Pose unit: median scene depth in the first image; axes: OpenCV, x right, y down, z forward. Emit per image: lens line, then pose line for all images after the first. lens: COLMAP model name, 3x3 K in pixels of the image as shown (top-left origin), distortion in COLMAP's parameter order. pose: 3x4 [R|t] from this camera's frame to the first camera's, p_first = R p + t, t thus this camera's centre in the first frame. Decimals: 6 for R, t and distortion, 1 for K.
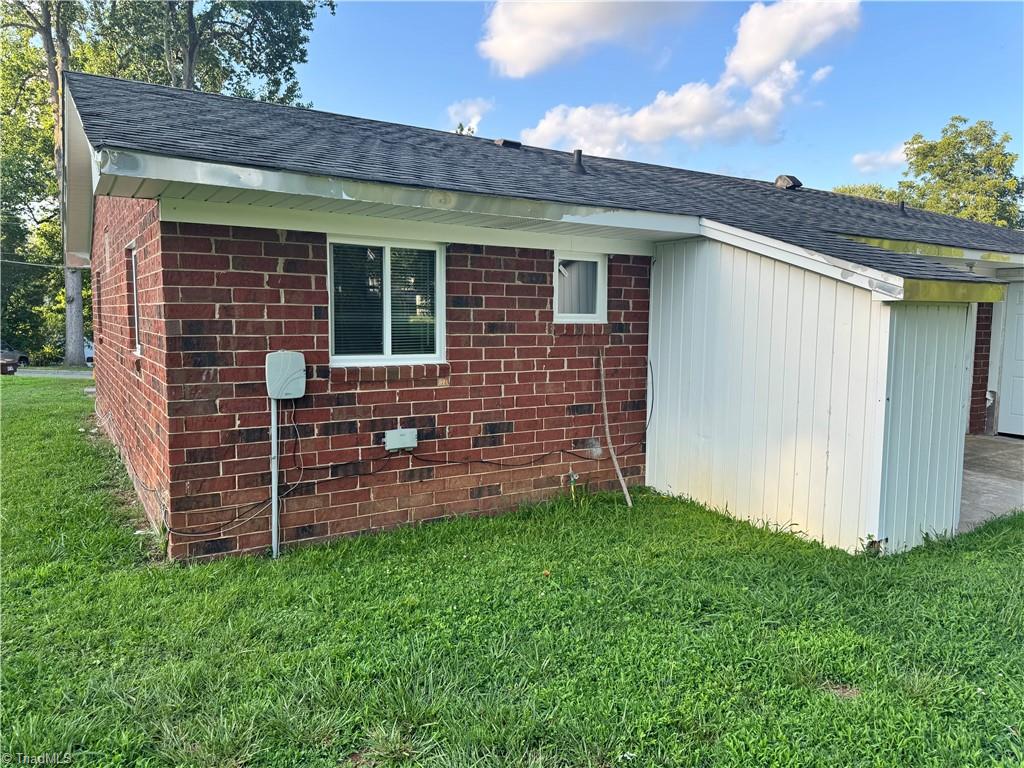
lens RADIAL K [[733.8, 0, 512.0], [0, 733.8, 384.0], [0, 0, 1]] dist [0.106228, -0.141083]
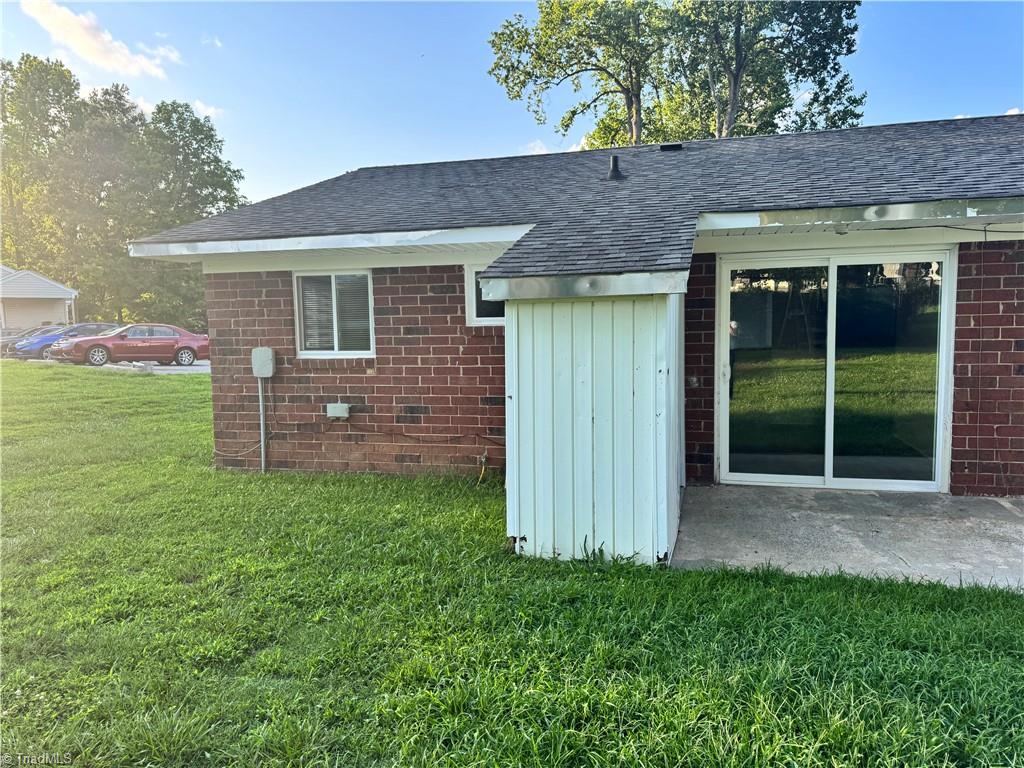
lens RADIAL K [[733.8, 0, 512.0], [0, 733.8, 384.0], [0, 0, 1]] dist [0.106228, -0.141083]
pose [[0.667942, 0.041055, -0.743080, 1.088854], [-0.044262, 0.998901, 0.015403, -0.012215], [0.742896, 0.022602, 0.669025, 0.291454]]
